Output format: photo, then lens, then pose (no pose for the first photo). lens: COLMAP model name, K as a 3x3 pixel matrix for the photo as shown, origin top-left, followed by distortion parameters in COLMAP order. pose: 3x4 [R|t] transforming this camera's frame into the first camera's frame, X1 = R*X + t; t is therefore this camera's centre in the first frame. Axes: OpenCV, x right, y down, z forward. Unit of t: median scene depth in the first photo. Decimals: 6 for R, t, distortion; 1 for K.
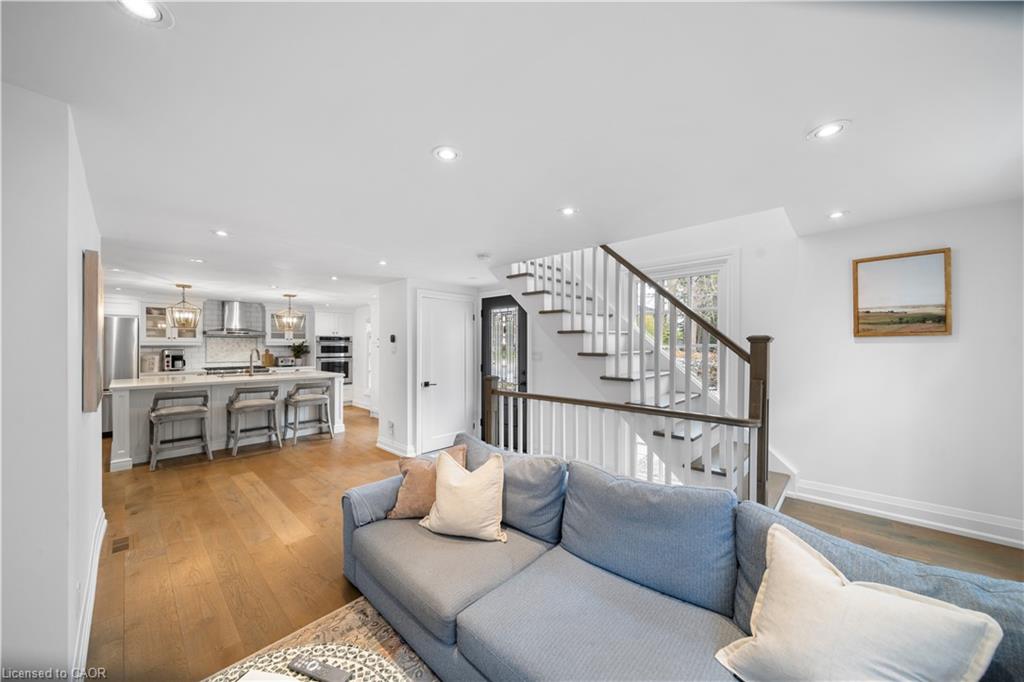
lens RADIAL K [[358.7, 0, 510.7], [0, 358.7, 346.3], [0, 0, 1]] dist [-0.002287, -0.000446]
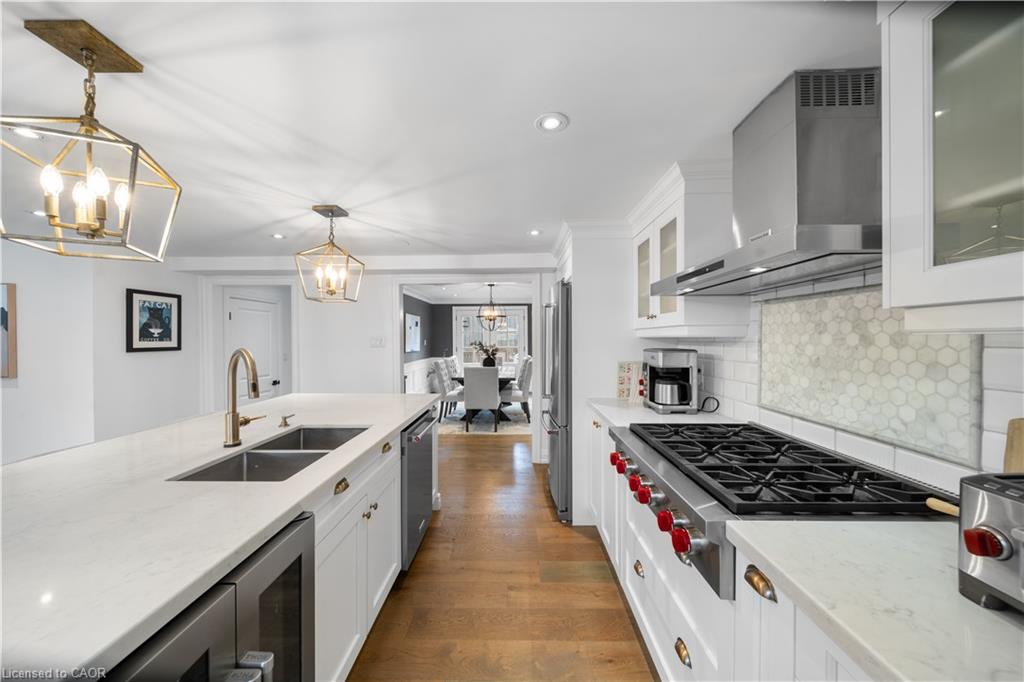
lens RADIAL K [[358.7, 0, 507.1], [0, 358.7, 338.6], [0, 0, 1]] dist [-0.002287, -0.000446]
pose [[-0.748230, 0.000294, -0.663439, -0.550850], [-0.000159, 1.000000, 0.000623, -0.001628], [0.663439, 0.000571, -0.748230, 1.067455]]
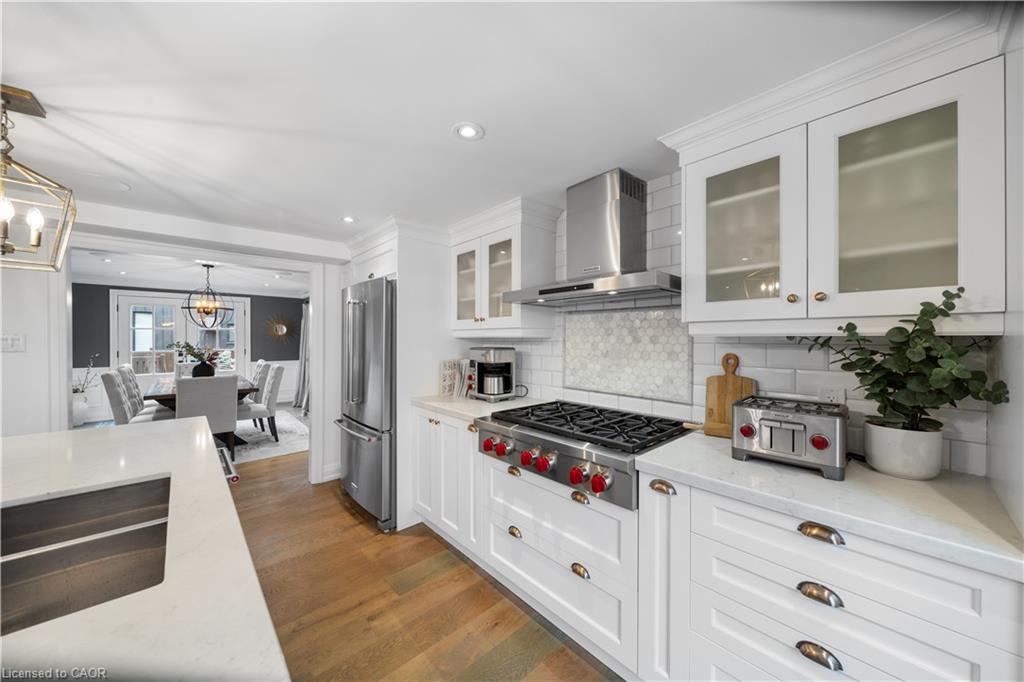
lens RADIAL K [[358.7, 0, 509.8], [0, 358.7, 336.4], [0, 0, 1]] dist [-0.002287, -0.000446]
pose [[-0.082813, -0.008966, -0.996525, -0.495456], [-0.003118, 0.999957, -0.008738, -0.000573], [0.996560, 0.002384, -0.082838, 0.973630]]
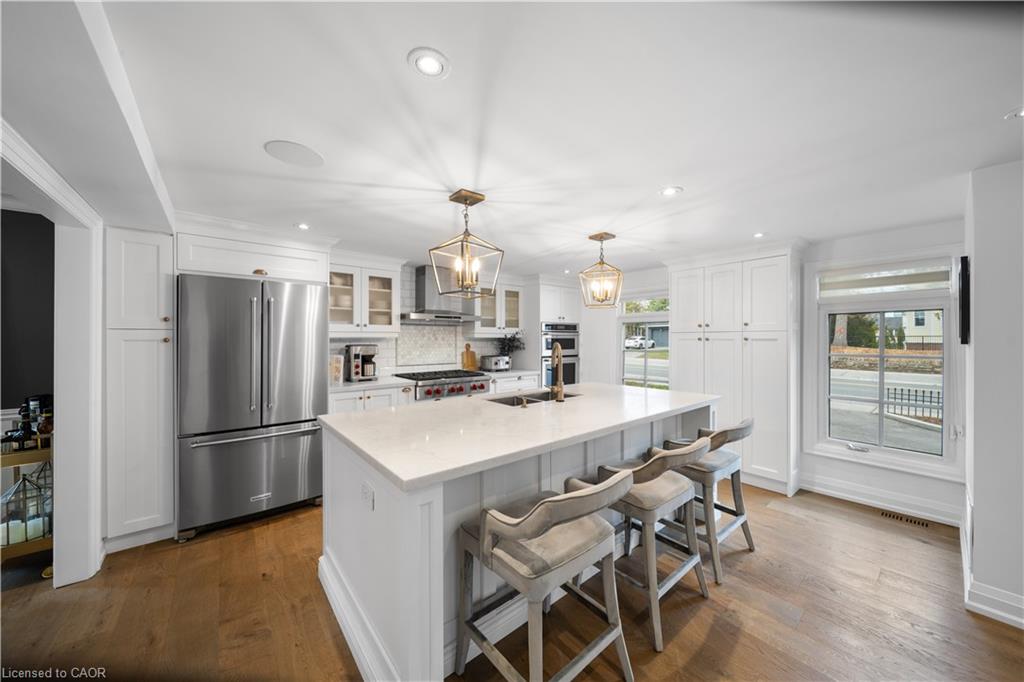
lens RADIAL K [[358.7, 0, 509.9], [0, 358.7, 338.3], [0, 0, 1]] dist [-0.002287, -0.000446]
pose [[0.990051, -0.000848, -0.140704, -0.568703], [0.000572, 0.999998, -0.002003, -0.000497], [0.140705, 0.001903, 0.990050, 0.413672]]
